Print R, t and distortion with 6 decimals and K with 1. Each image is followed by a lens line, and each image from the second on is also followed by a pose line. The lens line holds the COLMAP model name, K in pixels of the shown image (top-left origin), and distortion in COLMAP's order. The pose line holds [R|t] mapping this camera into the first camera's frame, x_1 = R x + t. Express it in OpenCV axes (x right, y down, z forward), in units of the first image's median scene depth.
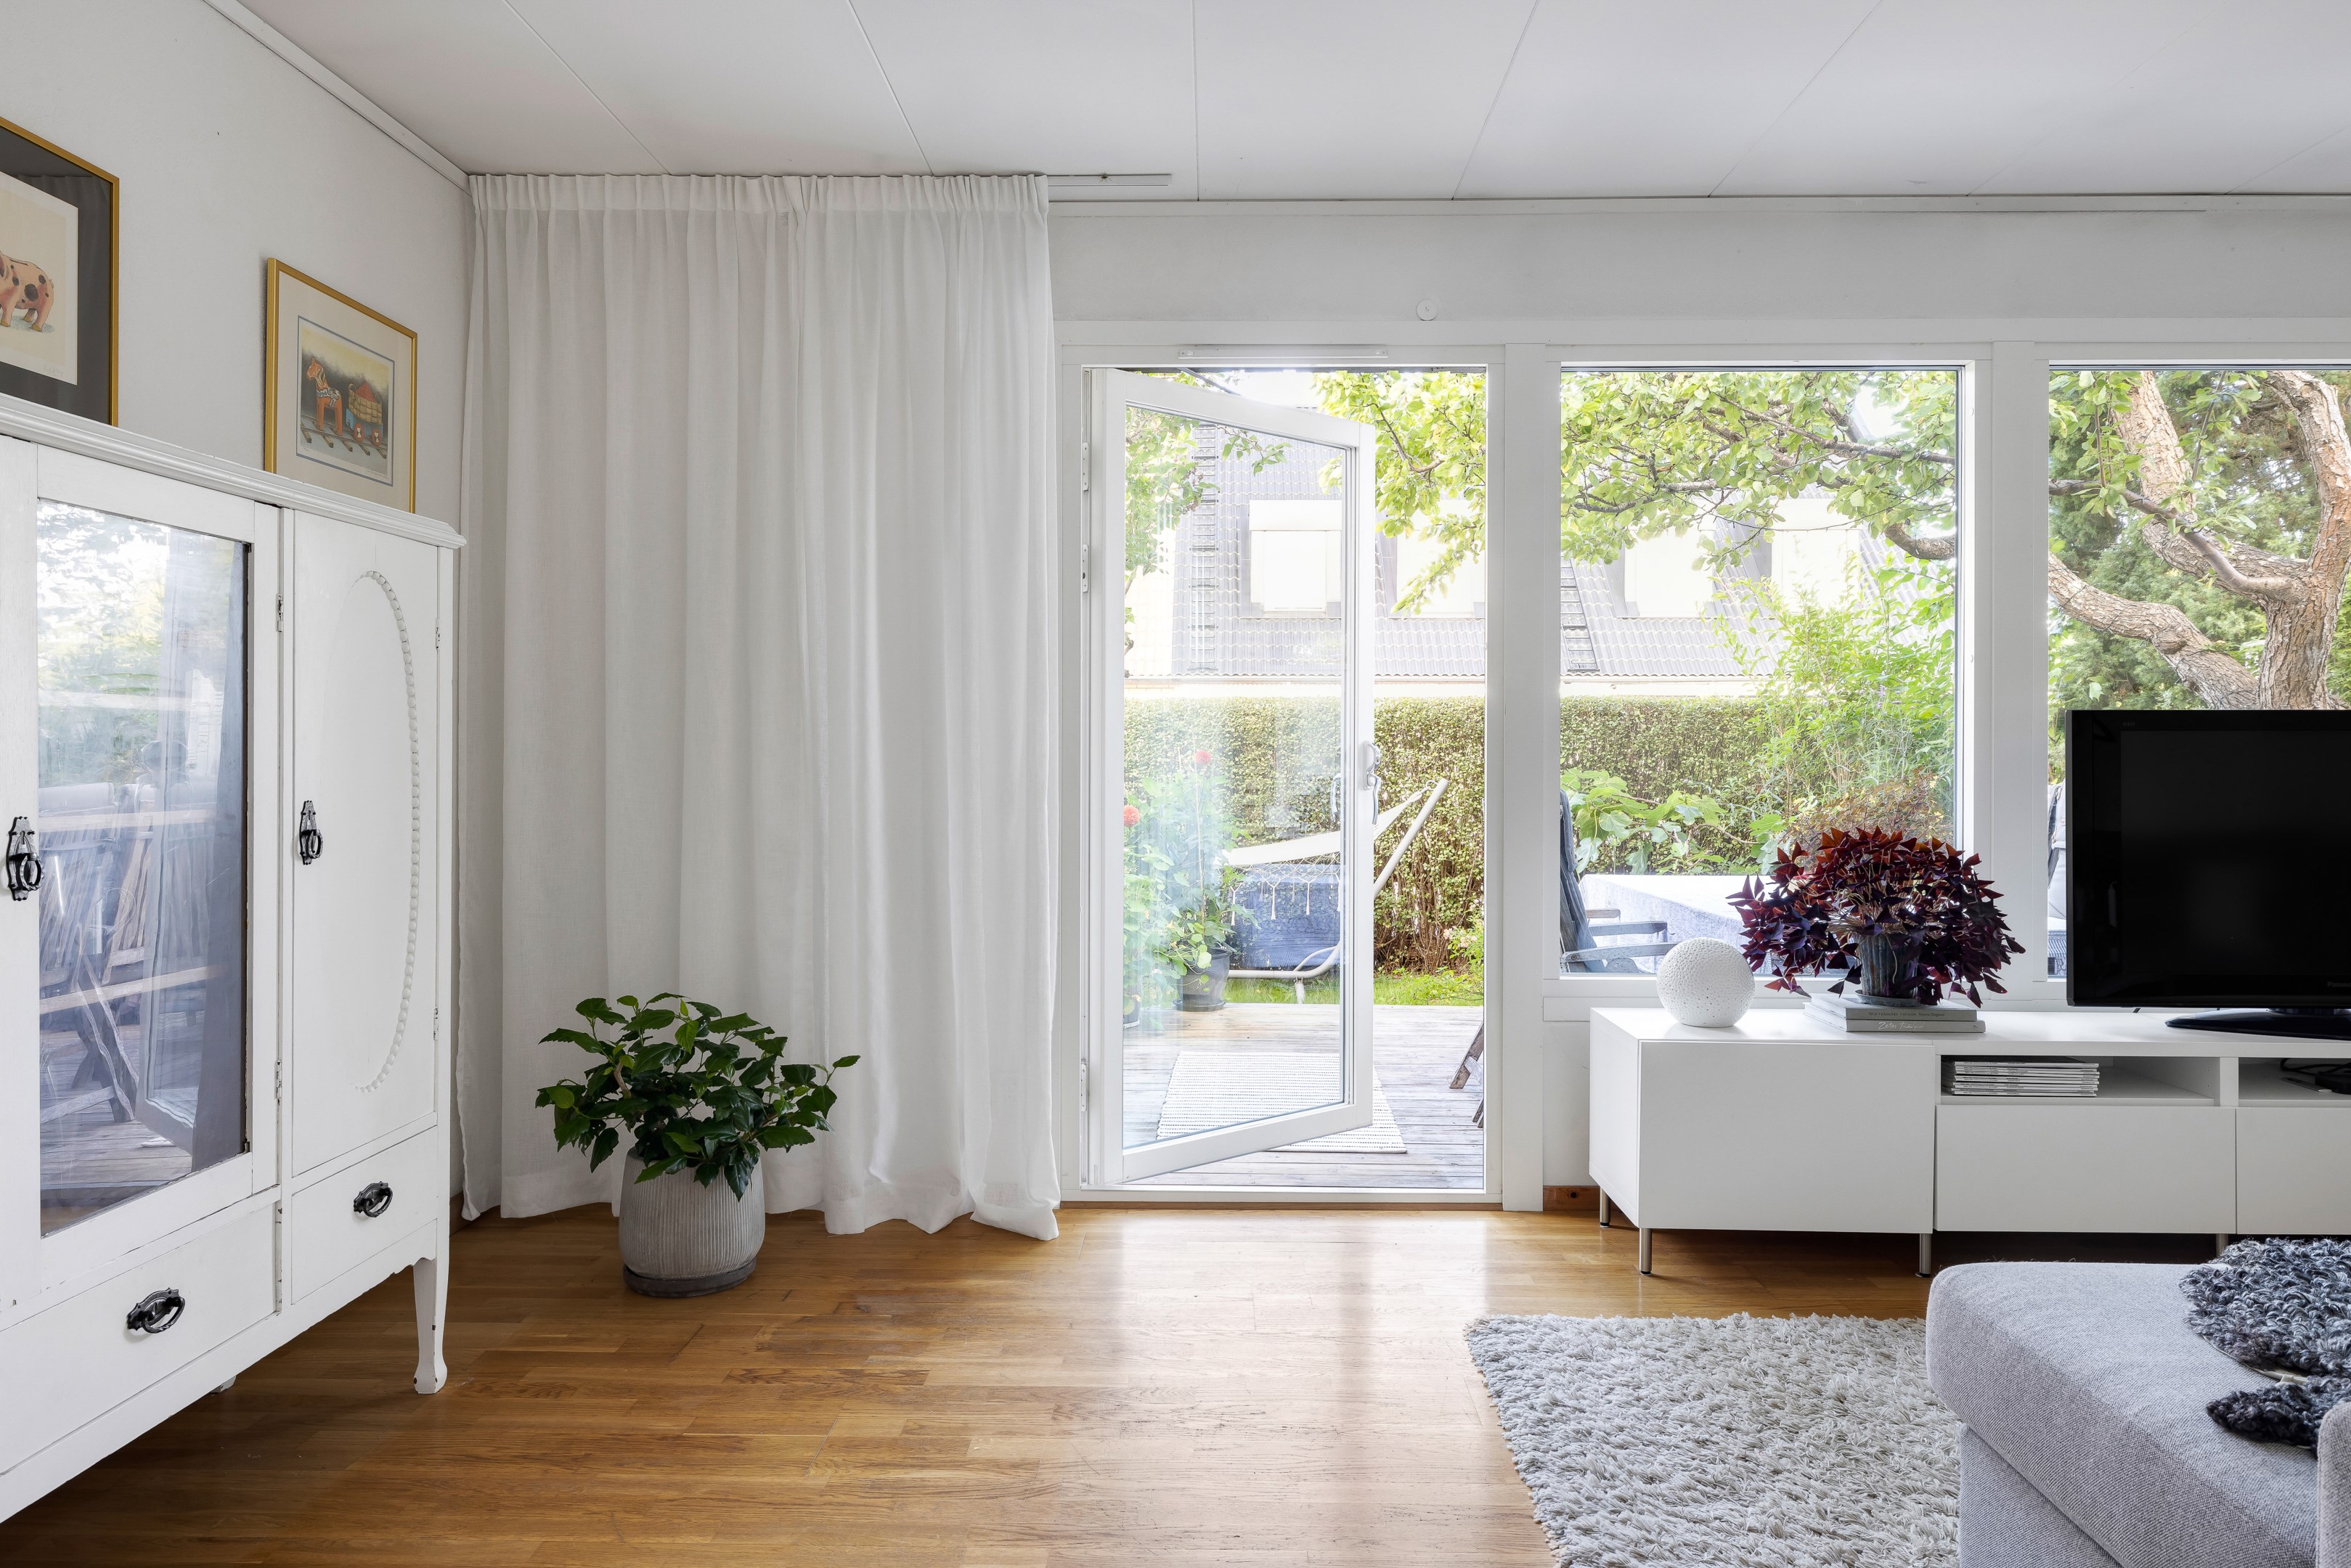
lens RADIAL K [[1550.7, 0, 1175.5], [0, 1550.7, 784.0], [0, 0, 1]] dist [0.000773, 0.000625]
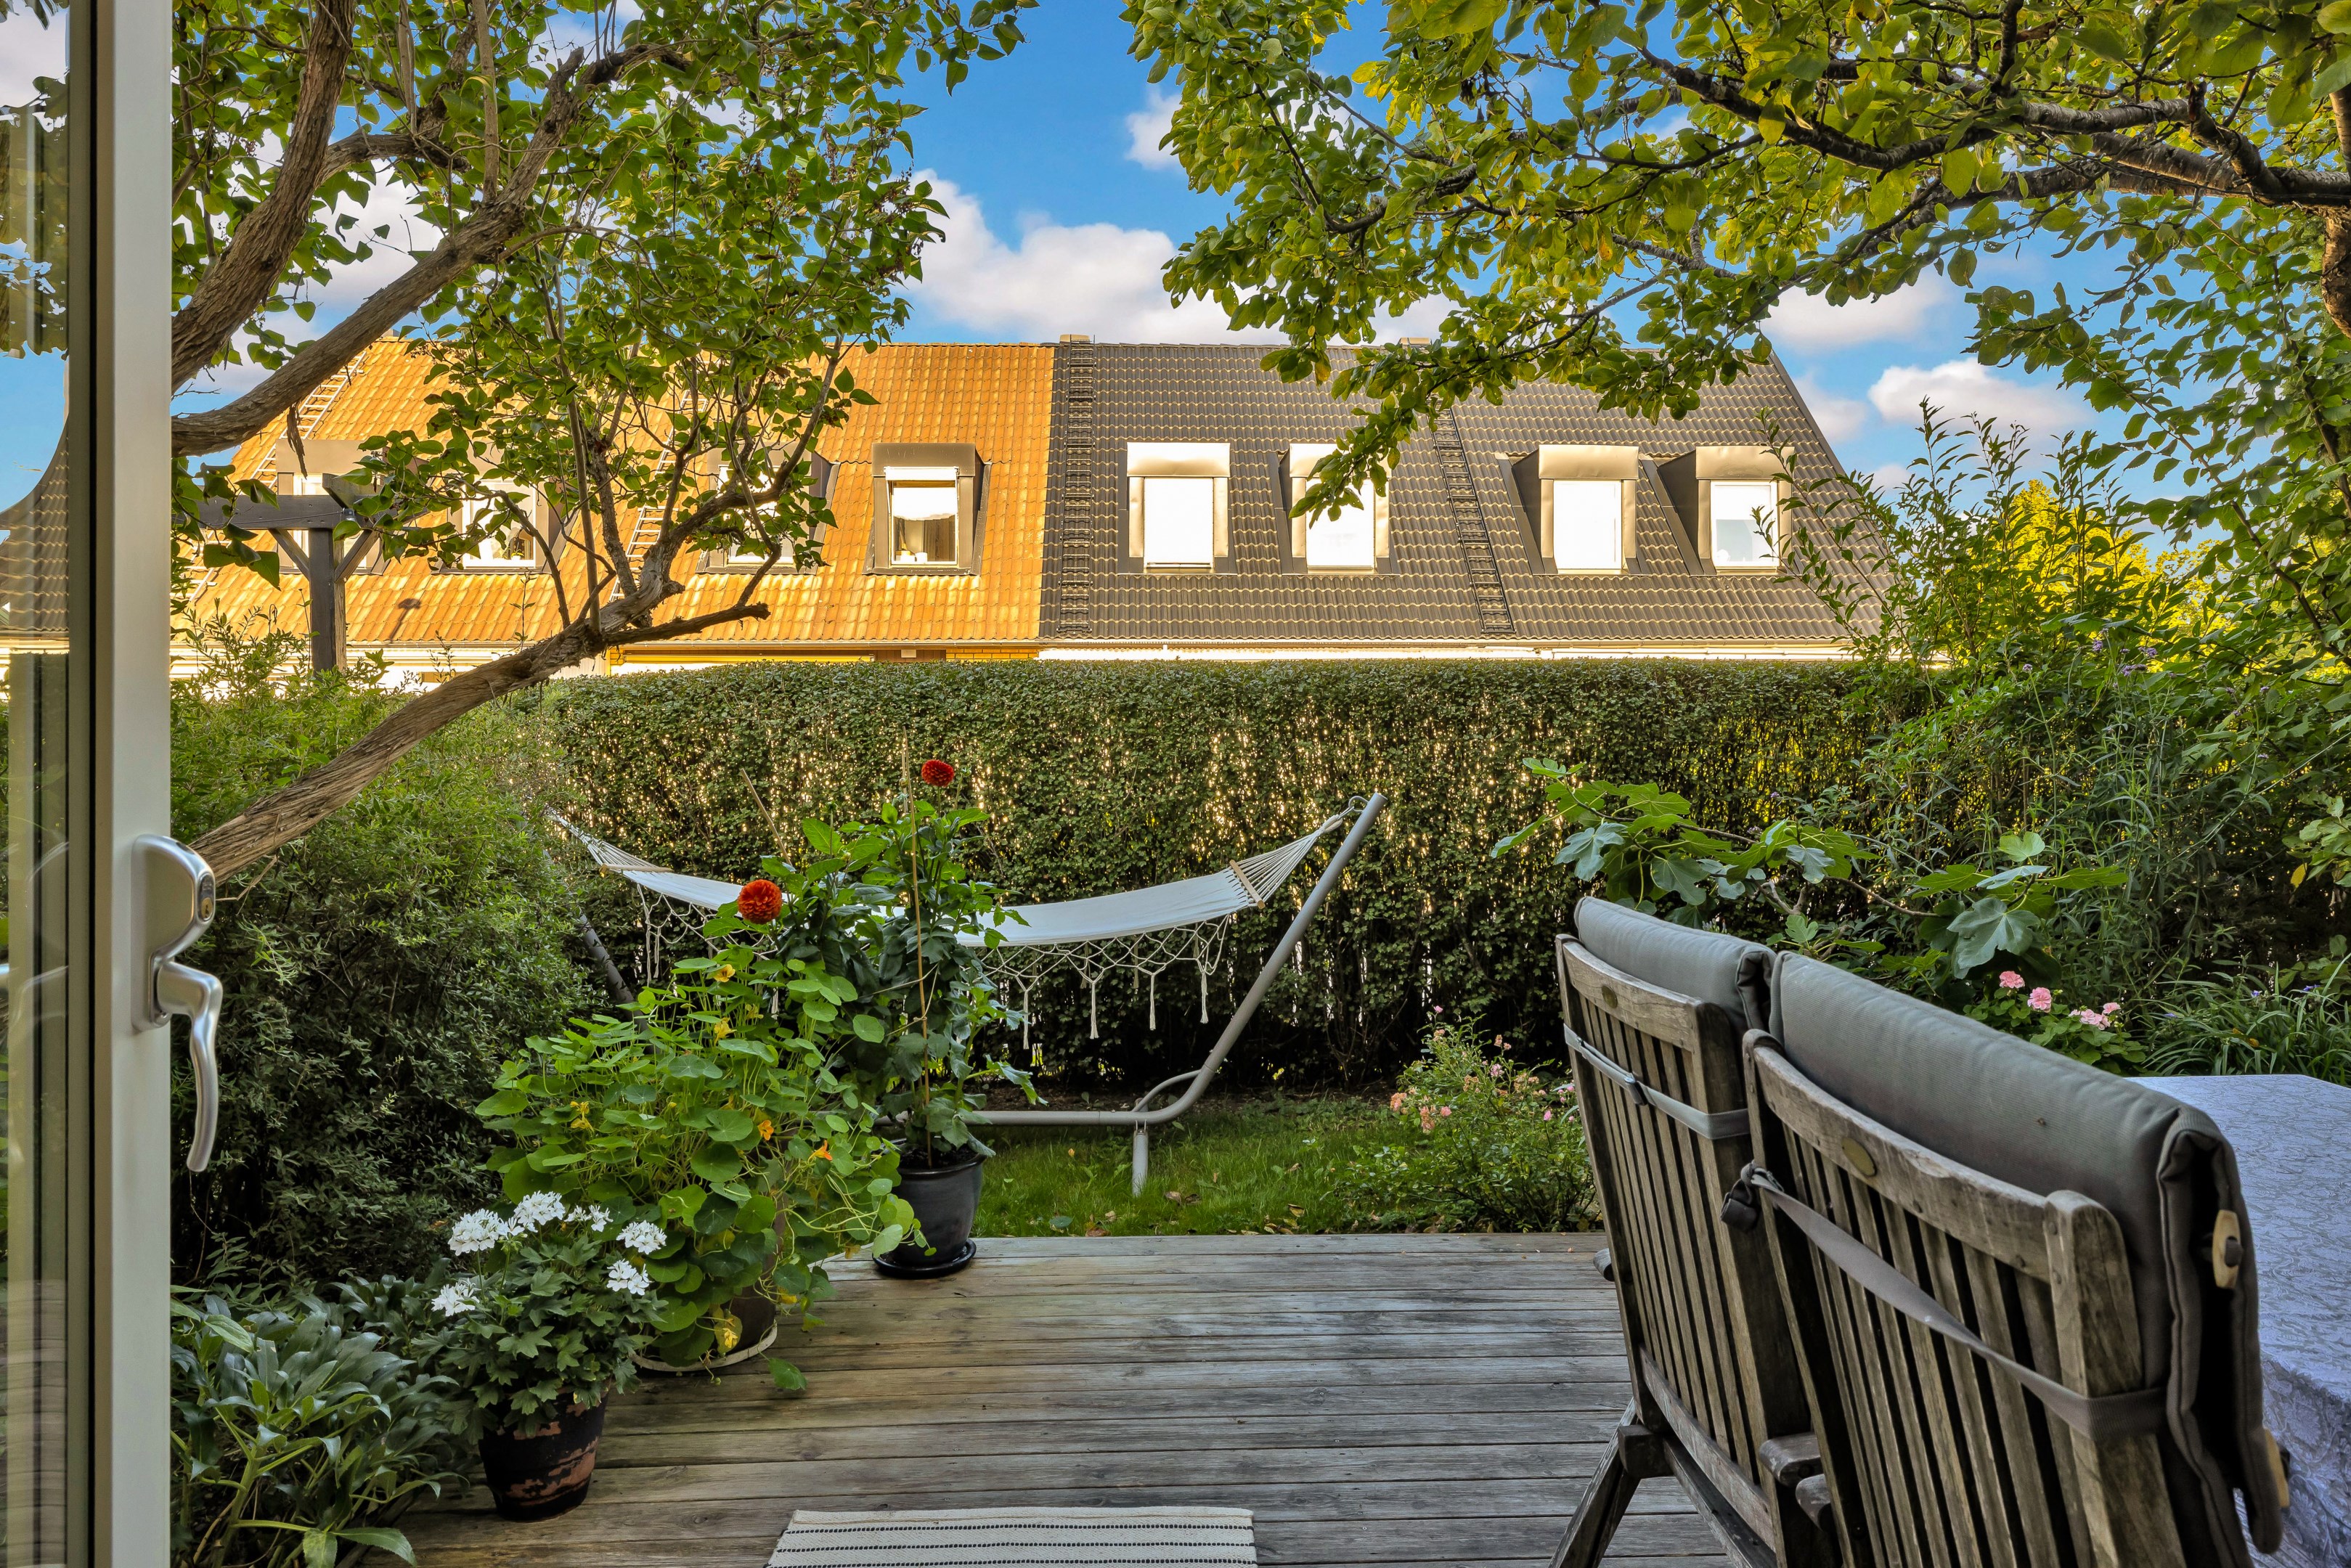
lens RADIAL K [[1388.8, 0, 1181.7], [0, 1388.8, 723.6], [0, 0, 1]] dist [-0.025755, 0.000821]
pose [[0.997876, -0.005639, 0.064904, 0.060962], [0.006510, 0.999891, -0.013218, -0.024082], [-0.064822, 0.013613, 0.997804, 0.460510]]
